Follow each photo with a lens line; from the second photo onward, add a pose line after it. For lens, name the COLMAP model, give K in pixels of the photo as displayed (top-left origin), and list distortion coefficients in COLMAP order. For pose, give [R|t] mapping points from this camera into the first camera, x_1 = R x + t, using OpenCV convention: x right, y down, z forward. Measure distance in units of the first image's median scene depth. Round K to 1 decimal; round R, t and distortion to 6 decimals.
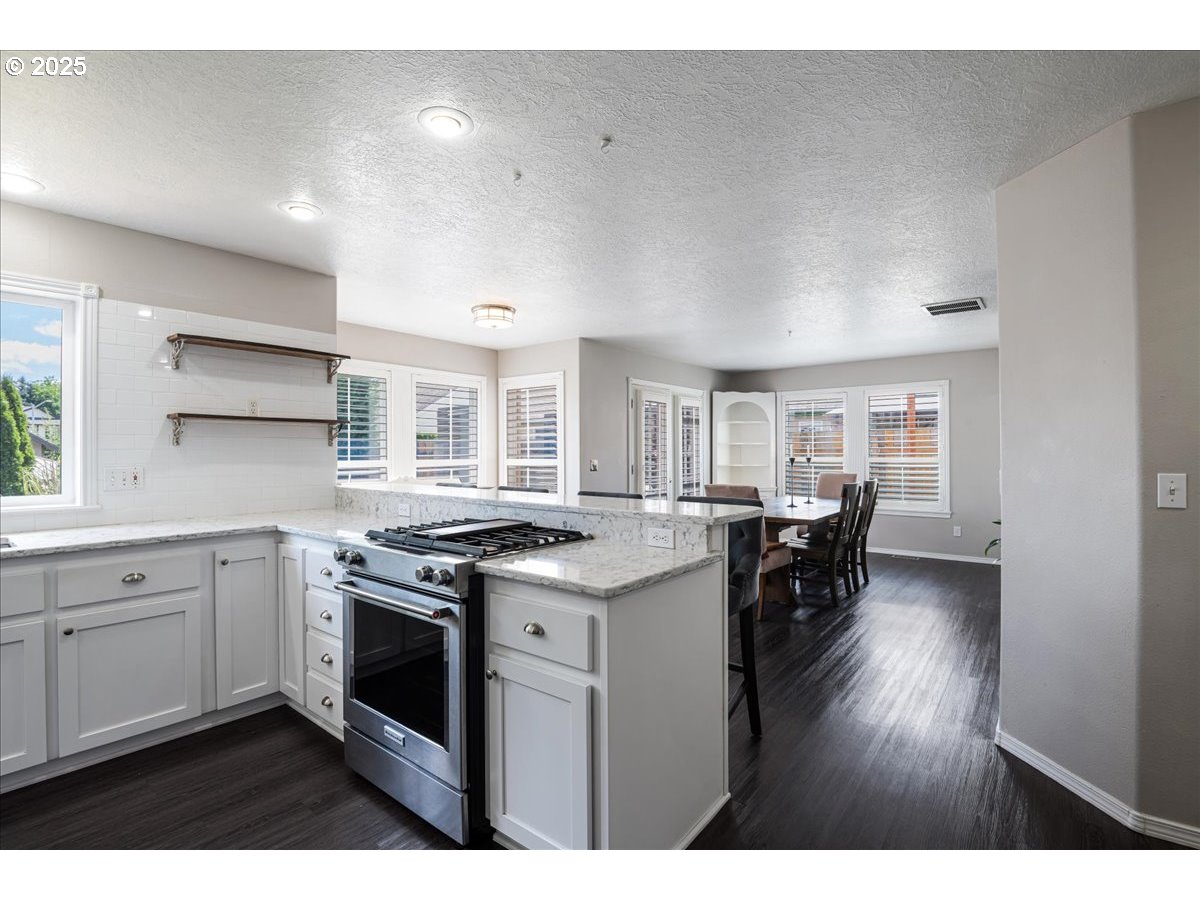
lens RADIAL K [[559.0, 0, 598.9], [0, 559.0, 447.8], [0, 0, 1]] dist [-0.015638, -0.000810]
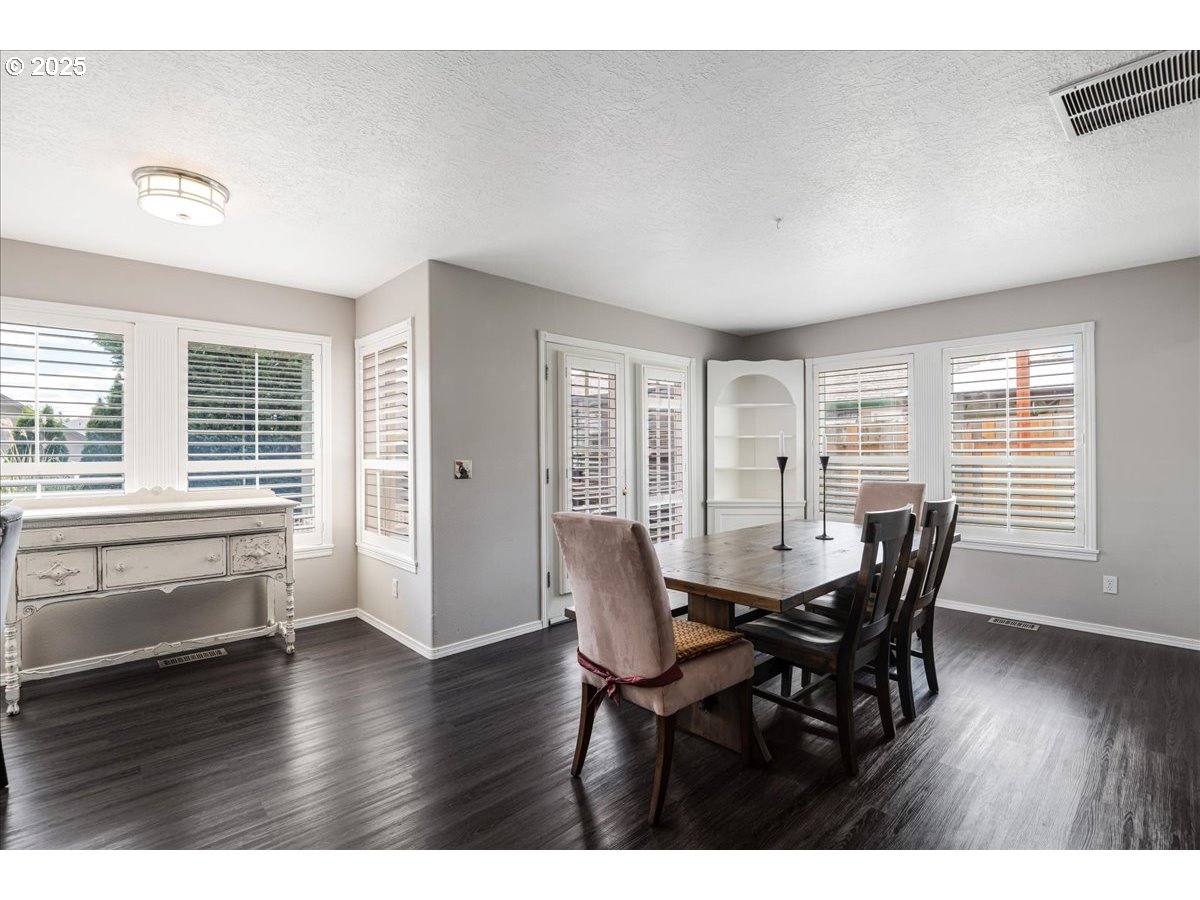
lens RADIAL K [[559.0, 0, 596.3], [0, 559.0, 458.1], [0, 0, 1]] dist [-0.015638, -0.000810]
pose [[0.990167, -0.001455, -0.139880, 0.219548], [0.004052, 0.999825, 0.018285, 0.007571], [0.139829, -0.018673, 0.990000, 0.401882]]
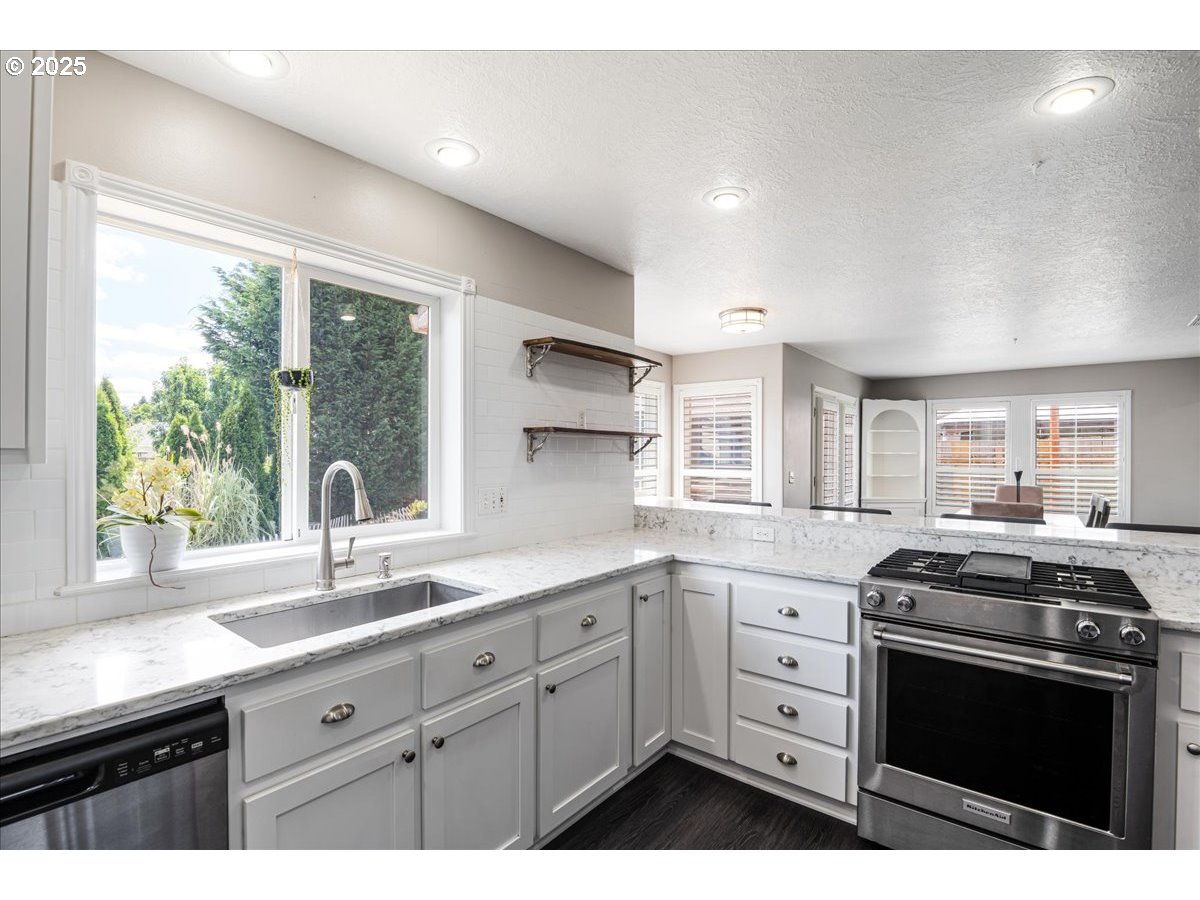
lens RADIAL K [[559.0, 0, 604.1], [0, 559.0, 452.5], [0, 0, 1]] dist [-0.015638, -0.000810]
pose [[0.999972, 0.006750, 0.003290, -0.325722], [-0.006763, 0.999969, 0.004021, -0.012318], [-0.003263, -0.004043, 0.999987, 0.050901]]
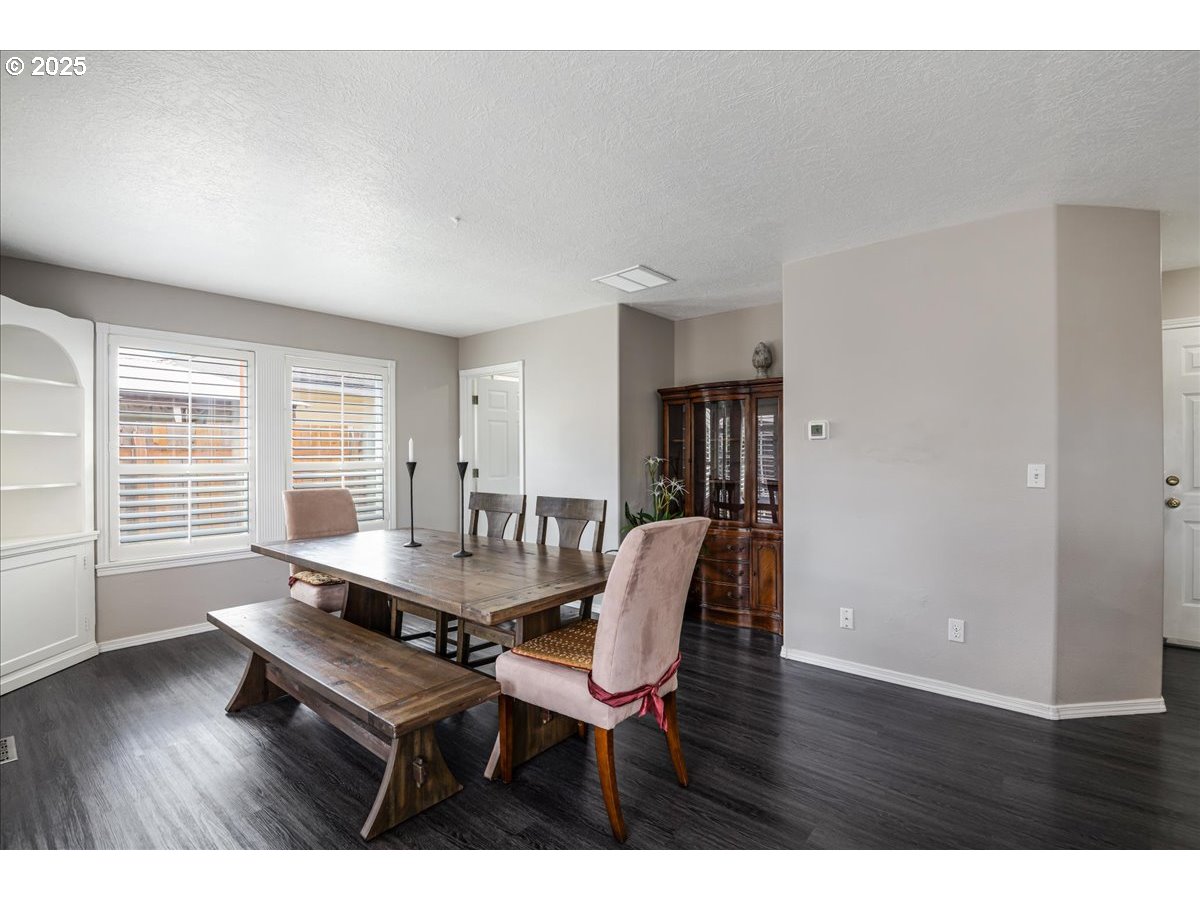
lens RADIAL K [[559.0, 0, 605.3], [0, 559.0, 453.2], [0, 0, 1]] dist [-0.015638, -0.000810]
pose [[0.016406, 0.008275, 0.999831, -0.163114], [-0.001753, 0.999964, -0.008248, 0.013357], [-0.999864, -0.001617, 0.016420, 0.776471]]
